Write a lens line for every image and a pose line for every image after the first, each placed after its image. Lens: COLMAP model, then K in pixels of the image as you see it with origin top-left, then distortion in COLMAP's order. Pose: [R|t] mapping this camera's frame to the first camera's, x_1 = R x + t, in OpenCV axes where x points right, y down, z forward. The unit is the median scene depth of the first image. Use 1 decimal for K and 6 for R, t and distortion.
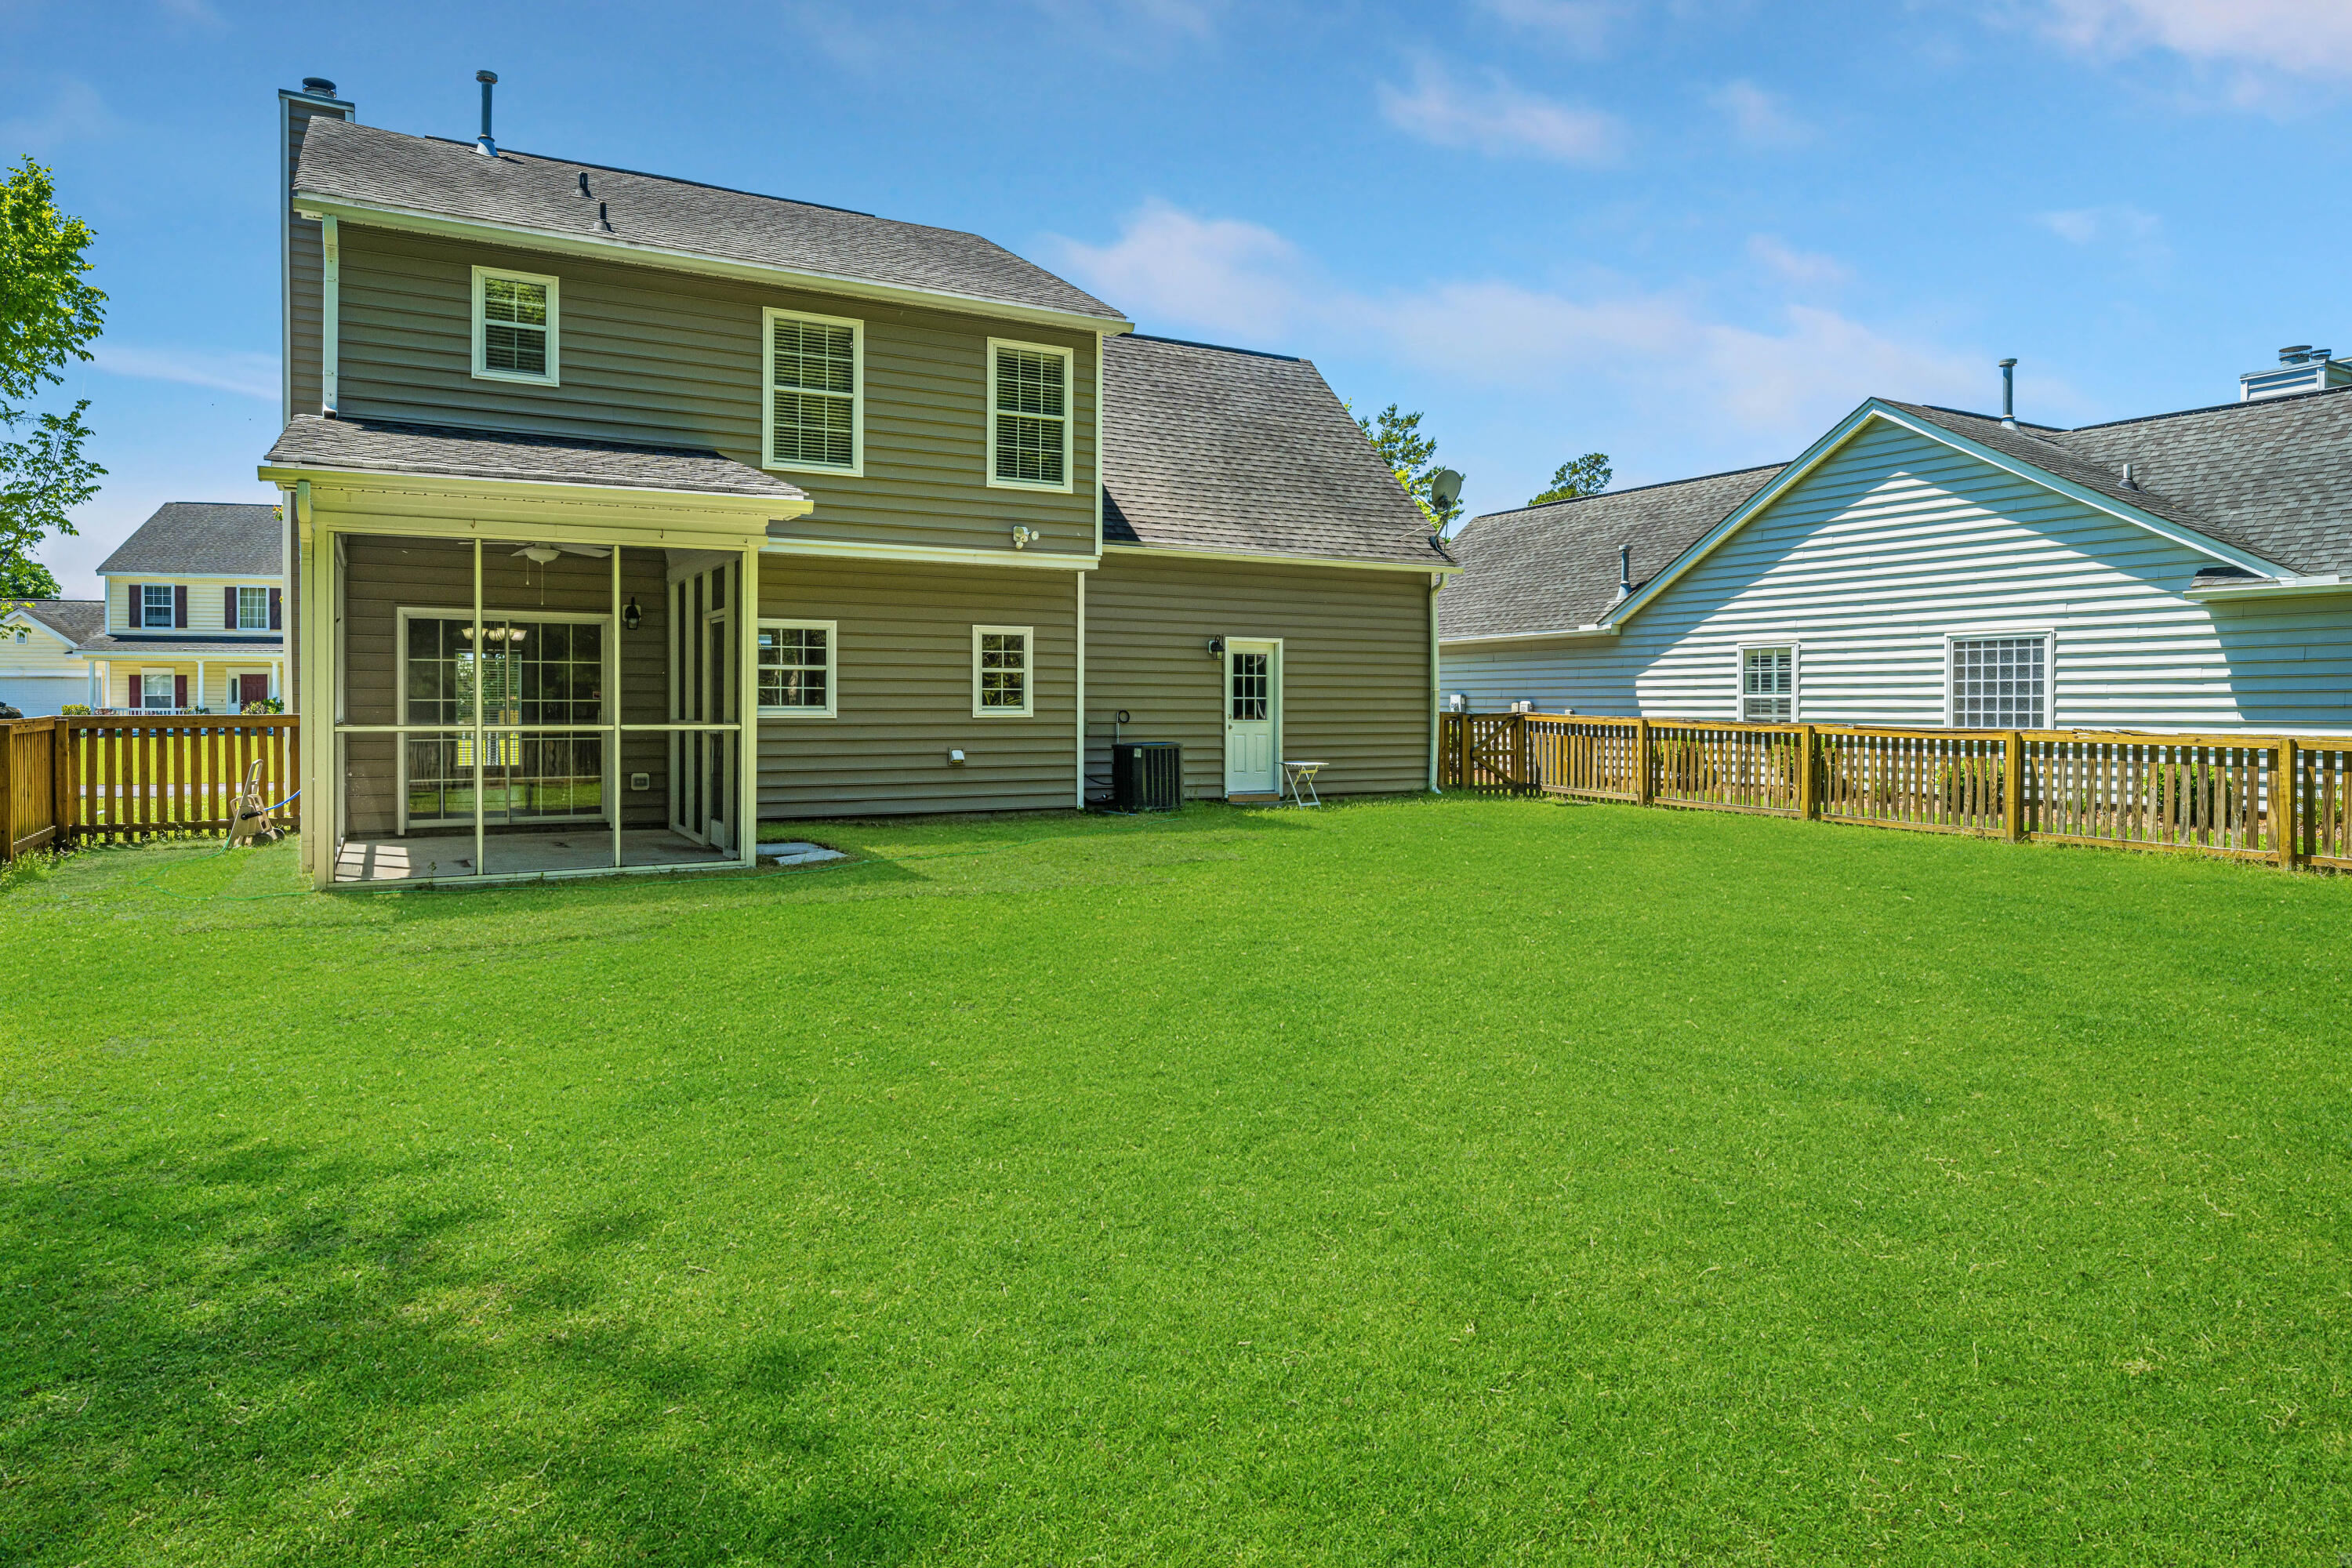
lens RADIAL K [[1441.2, 0, 1143.8], [0, 1441.2, 732.0], [0, 0, 1]] dist [-0.004869, -0.000396]
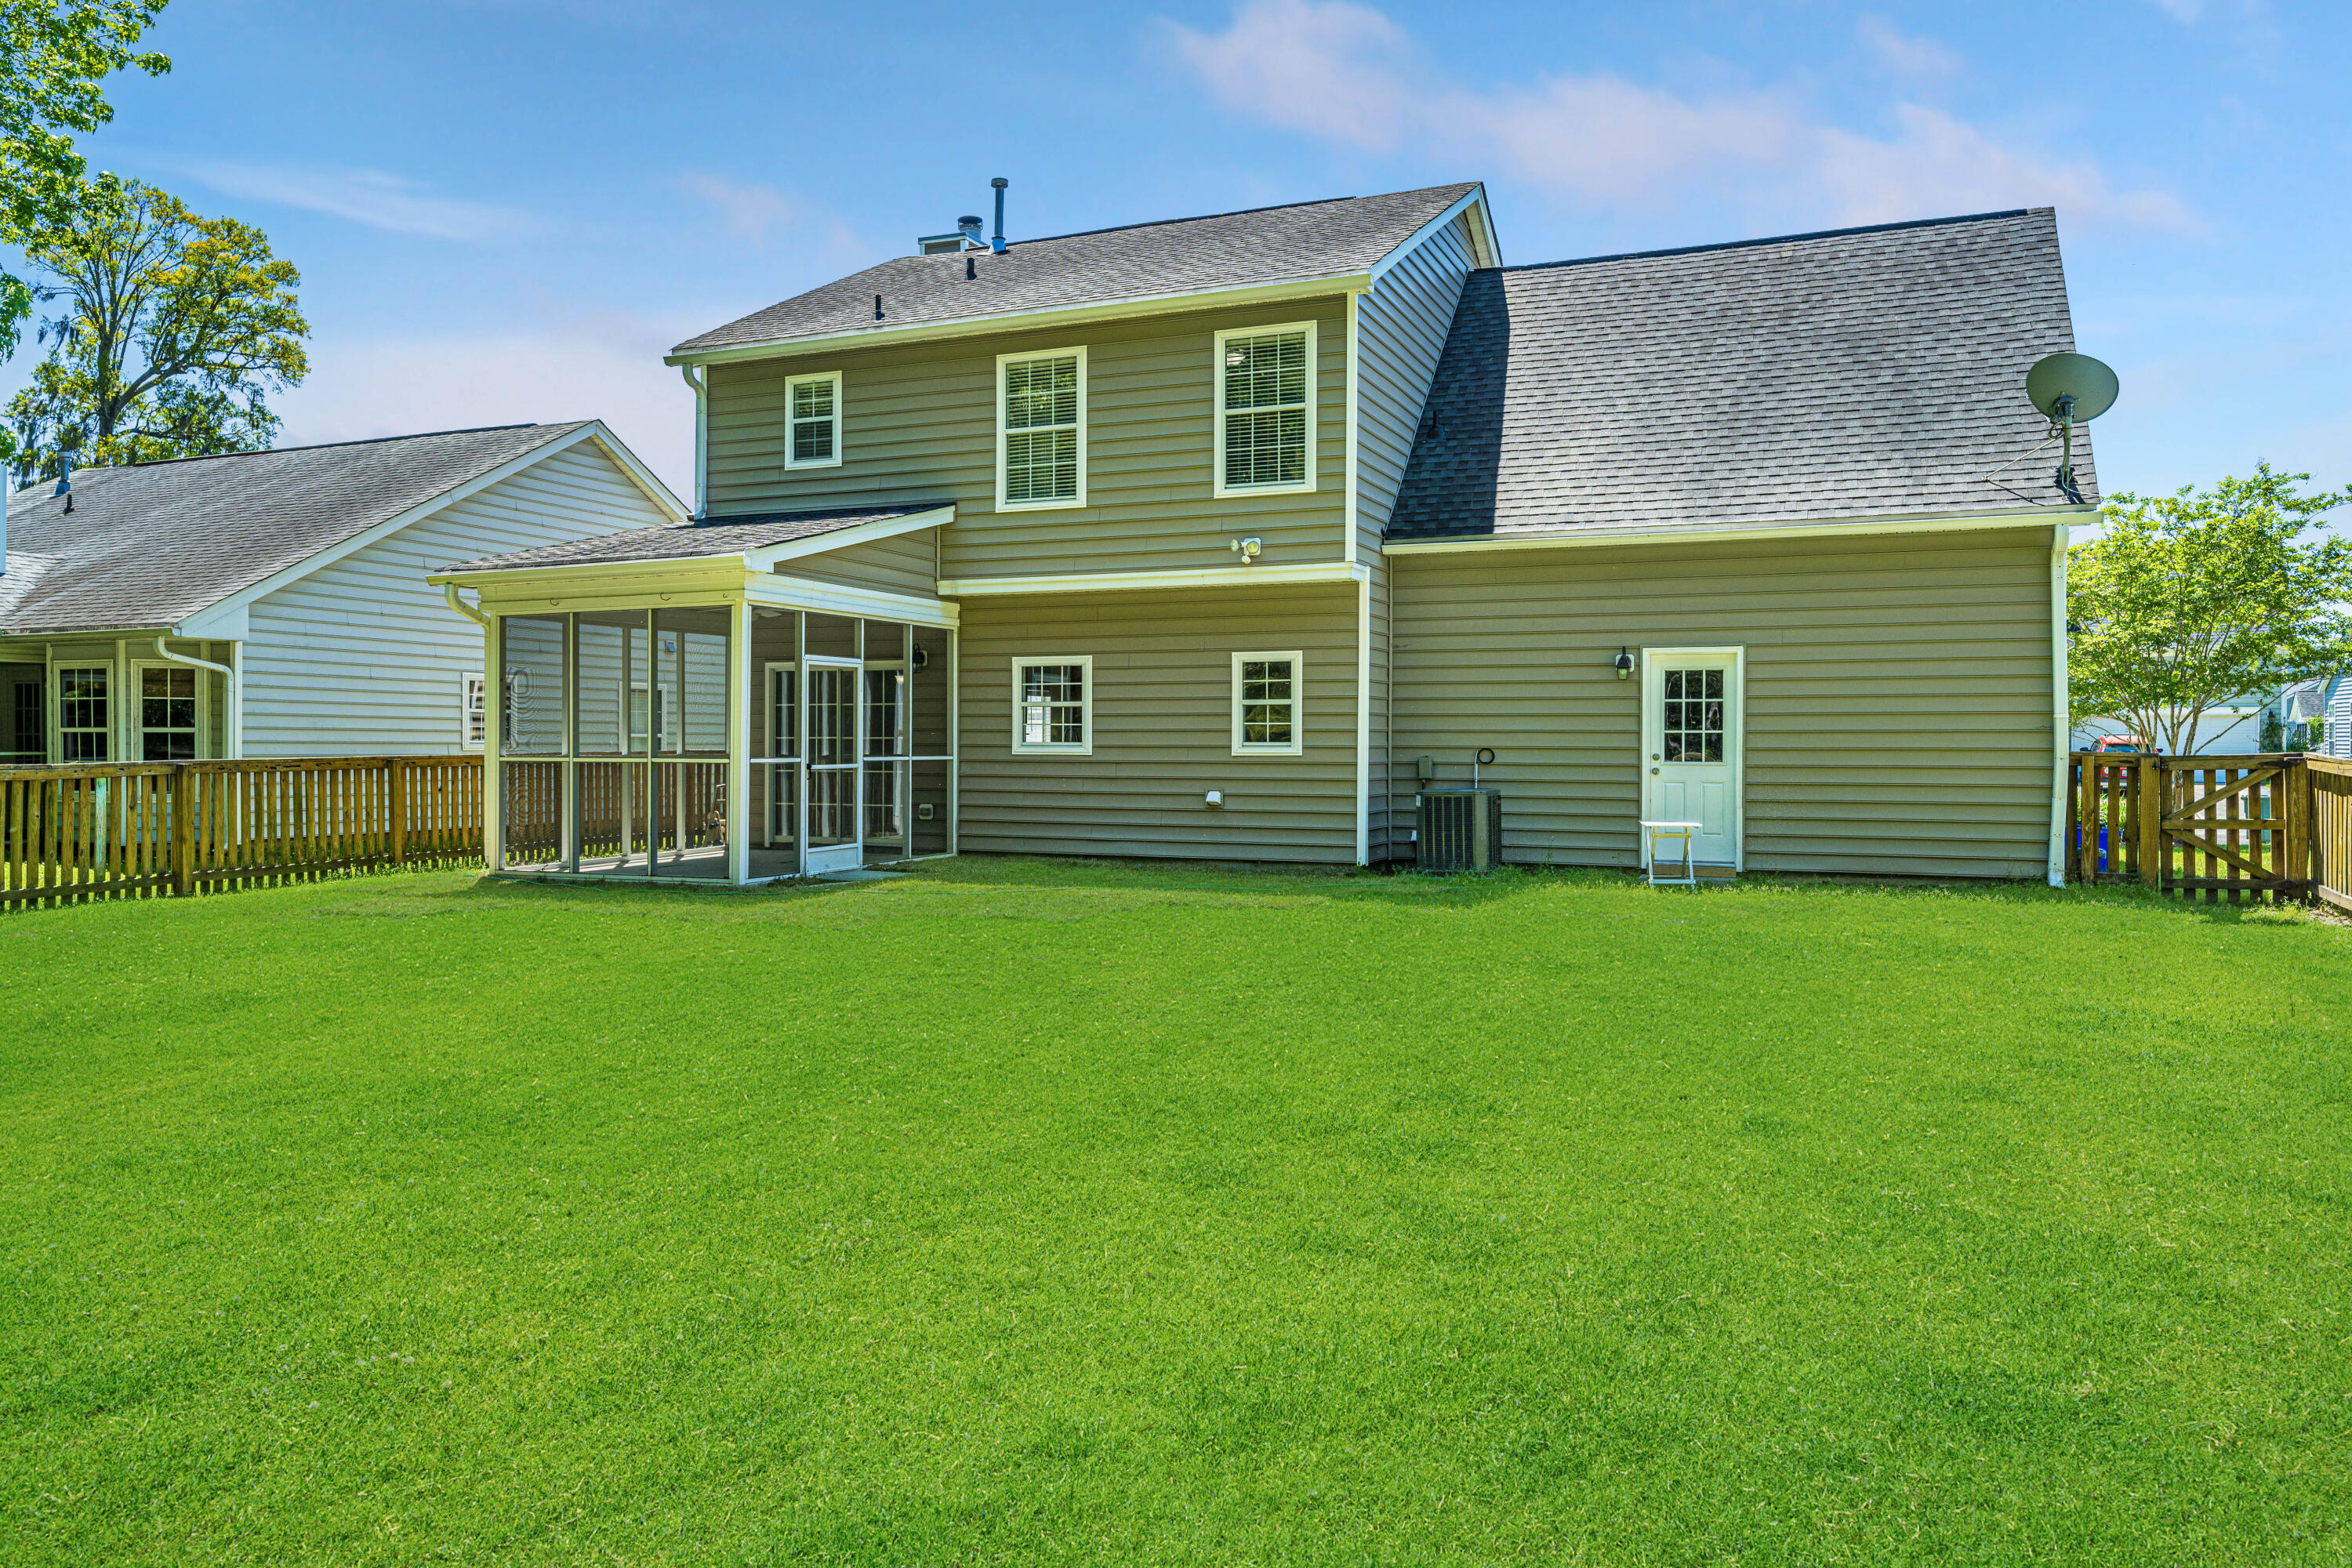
lens RADIAL K [[1633.5, 0, 1175.1], [0, 1633.5, 767.5], [0, 0, 1]] dist [0.007779, 0.001220]
pose [[0.596480, 0.010282, -0.802562, 0.672735], [-0.015444, 0.999880, 0.001332, -0.003318], [0.802479, 0.011600, 0.596567, 0.363032]]
